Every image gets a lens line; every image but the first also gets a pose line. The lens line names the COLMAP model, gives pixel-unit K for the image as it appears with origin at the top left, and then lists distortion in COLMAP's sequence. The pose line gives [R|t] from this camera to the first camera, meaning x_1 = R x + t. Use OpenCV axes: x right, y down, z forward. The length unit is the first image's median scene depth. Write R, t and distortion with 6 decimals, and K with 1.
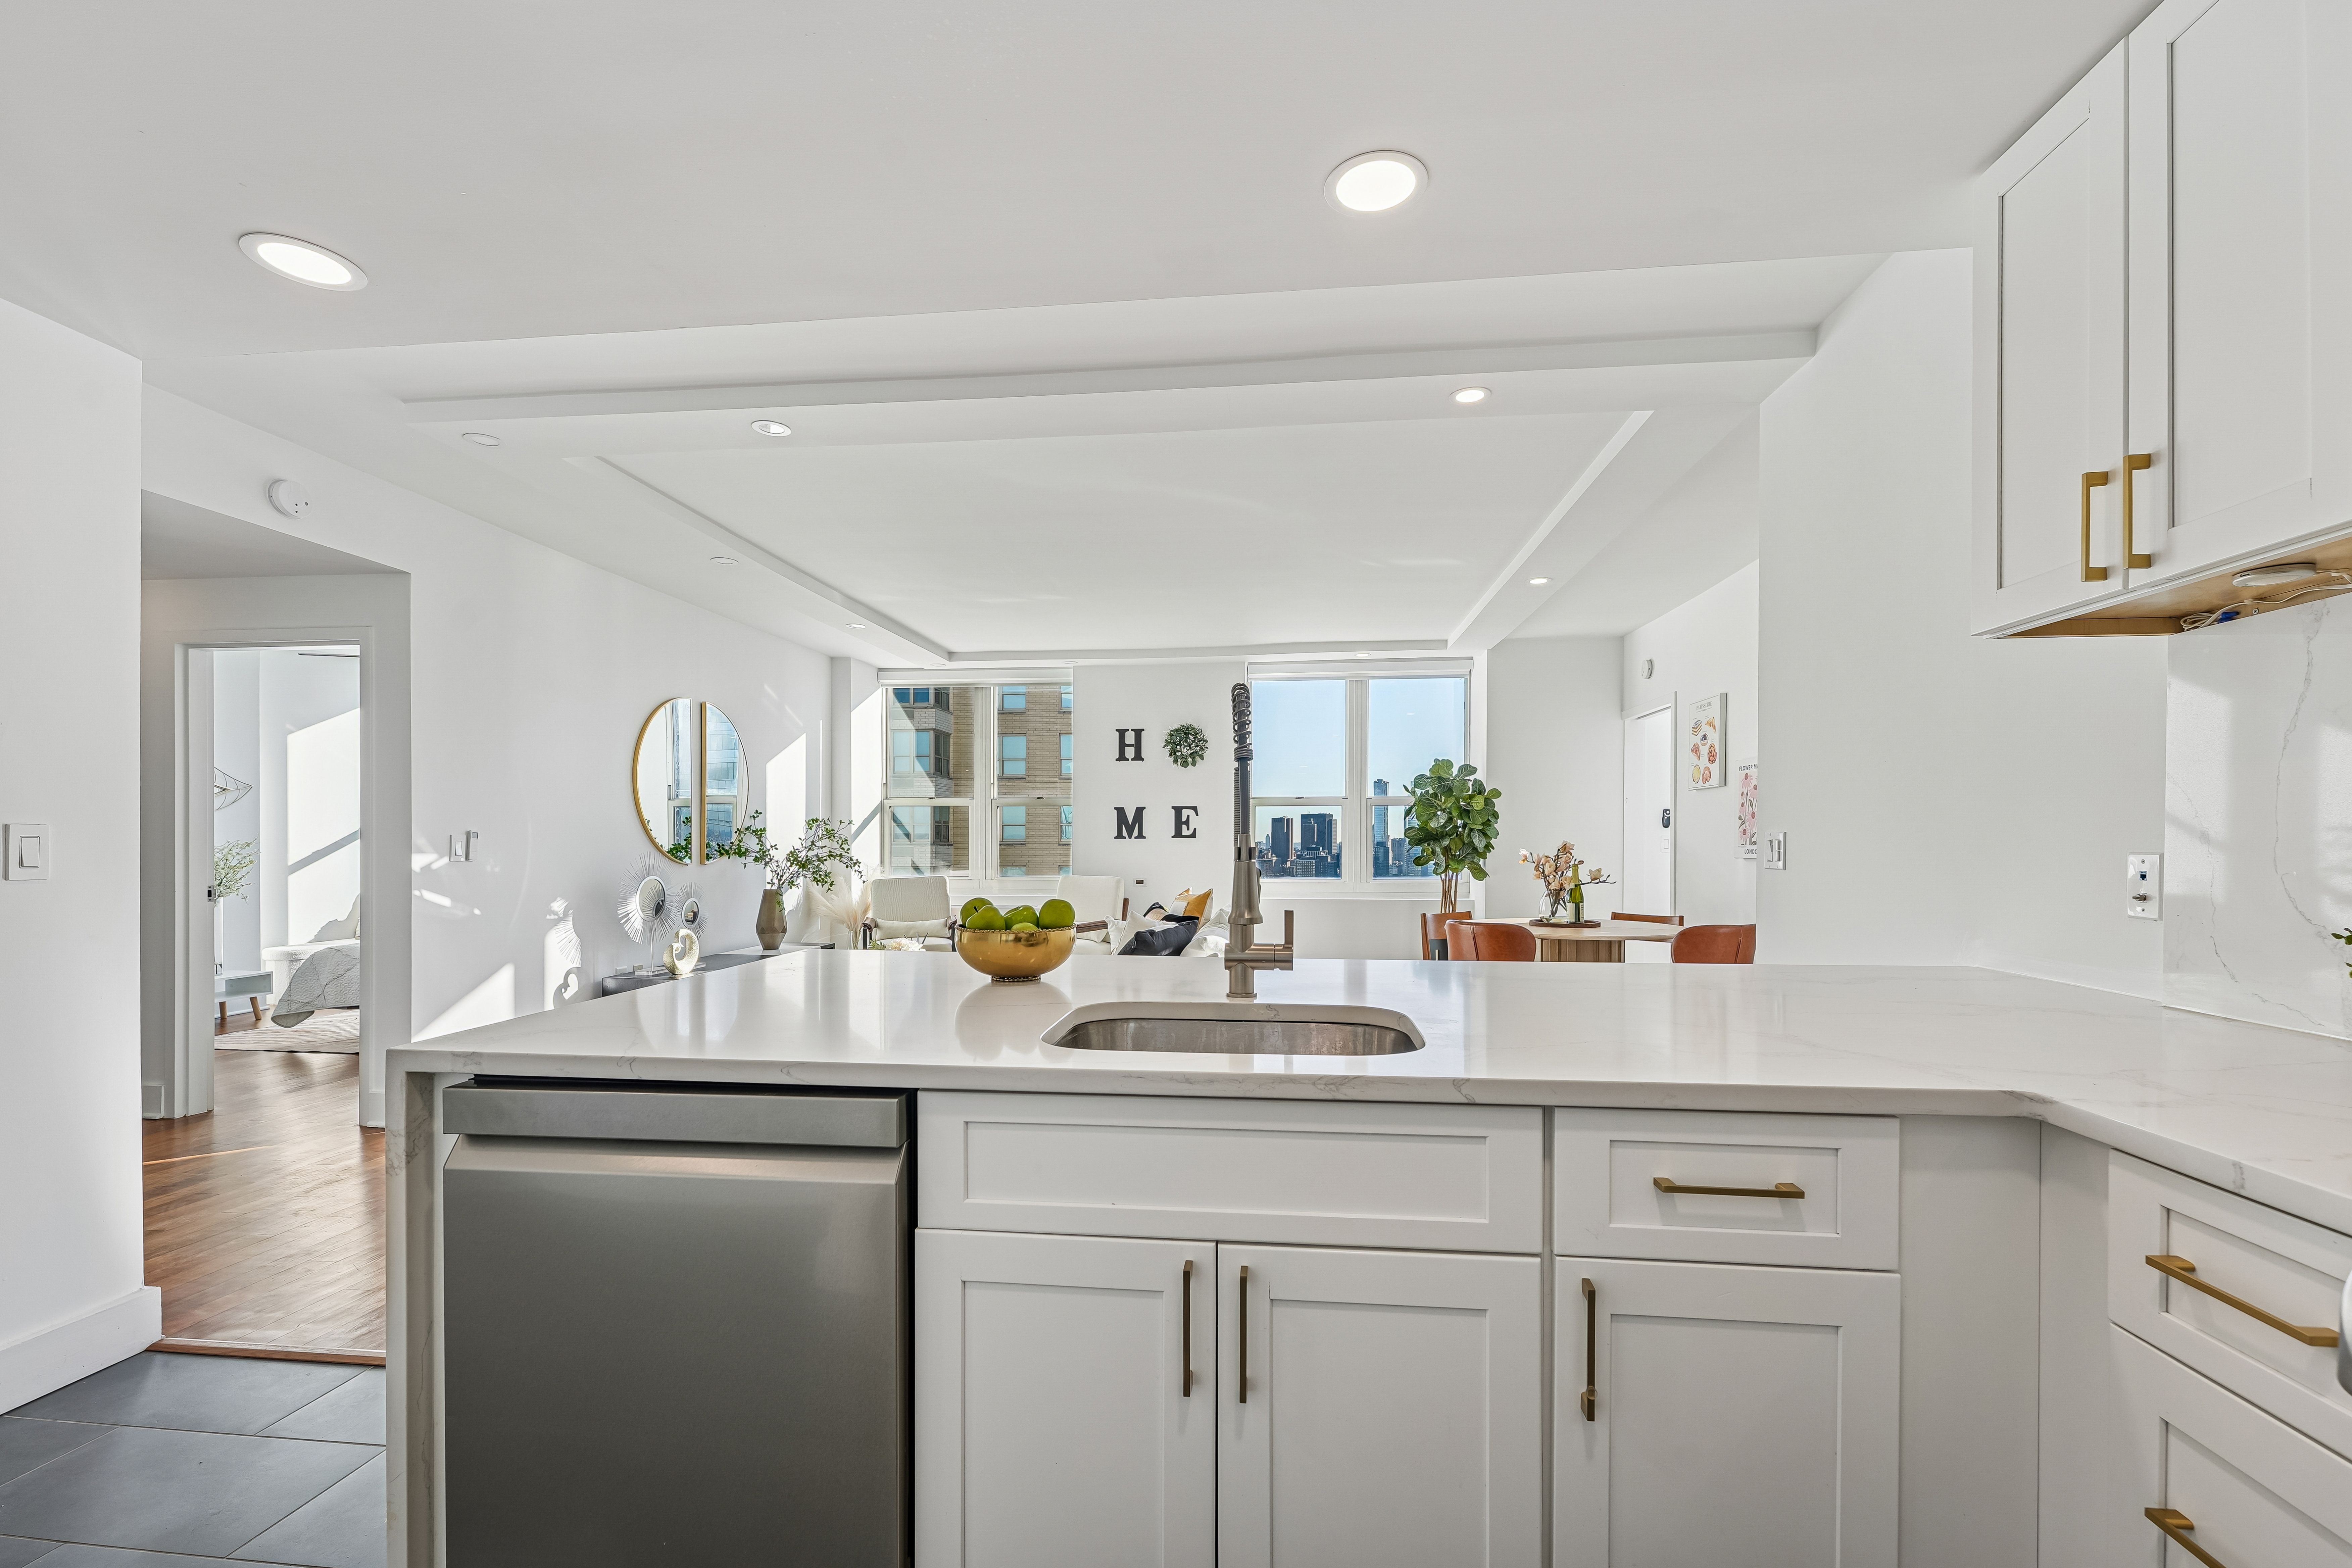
lens RADIAL K [[976.6, 0, 1182.5], [0, 976.6, 850.2], [0, 0, 1]] dist [0.000907, 0.000025]
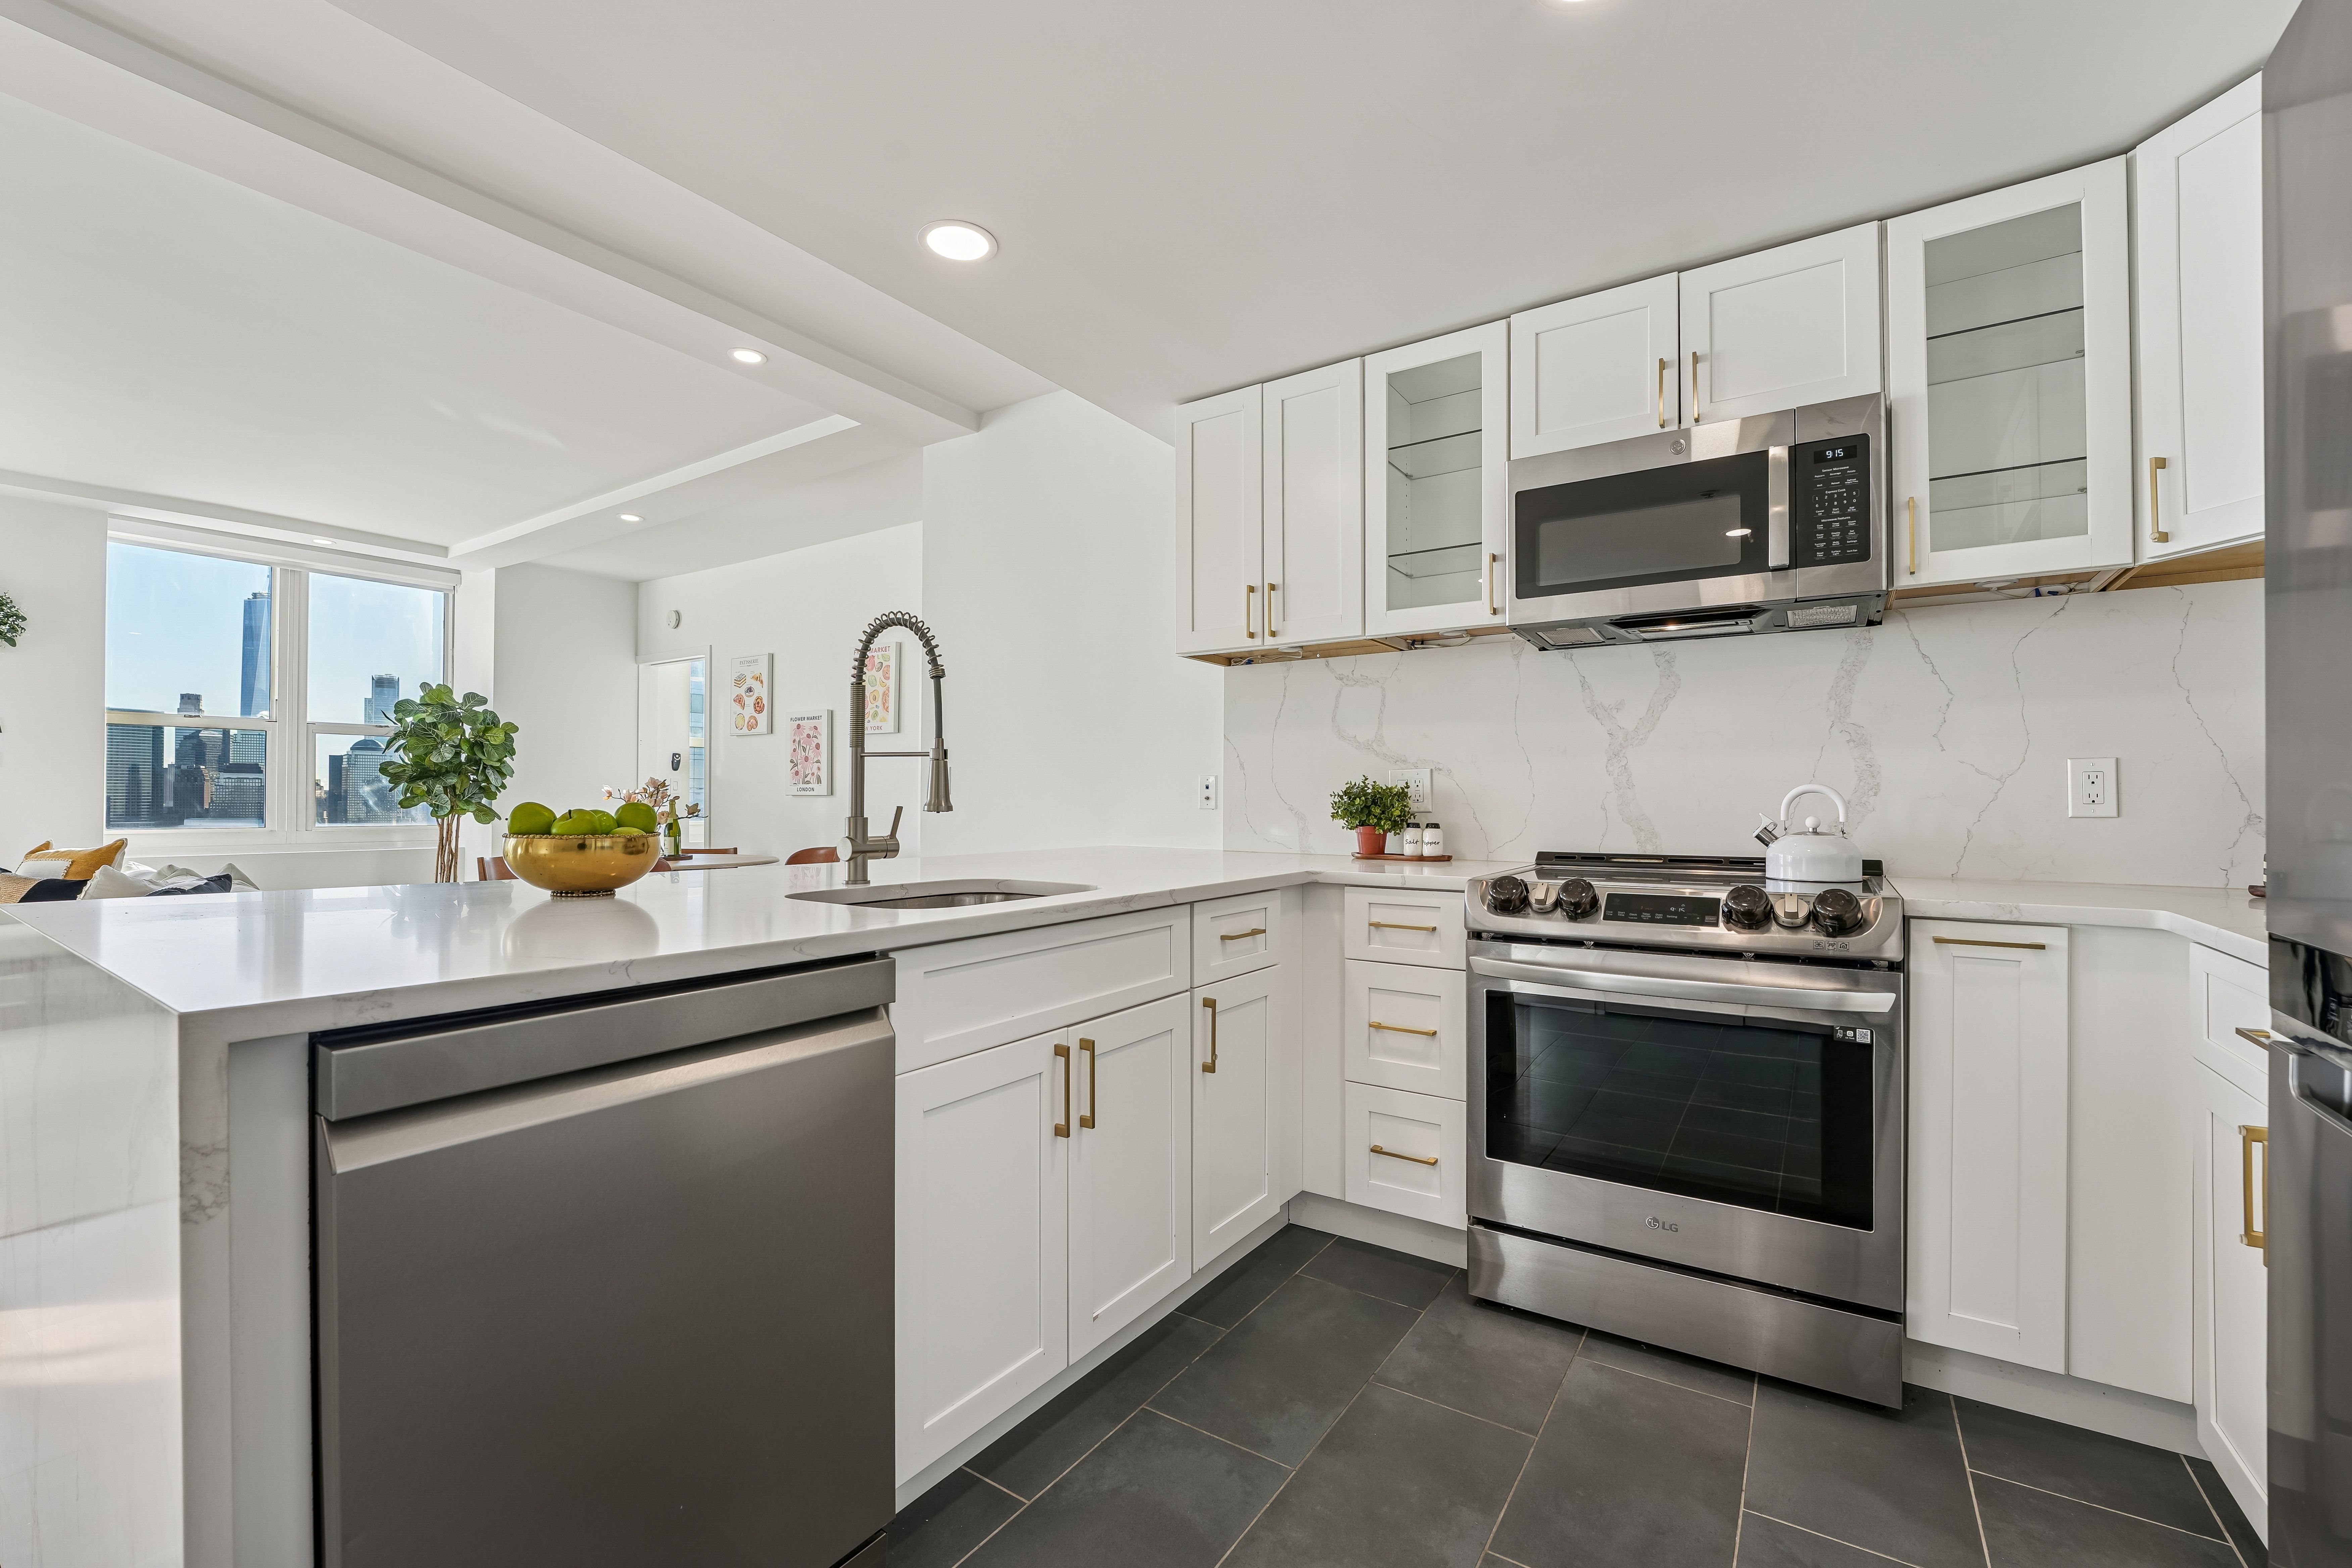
lens RADIAL K [[979.1, 0, 1161.6], [0, 979.1, 802.9], [0, 0, 1]] dist [-0.027316, 0.000369]
pose [[0.466304, 0.001118, 0.884624, -0.206846], [0.001547, 0.999997, -0.002079, 0.016082], [-0.884623, 0.002338, 0.466301, 0.043040]]
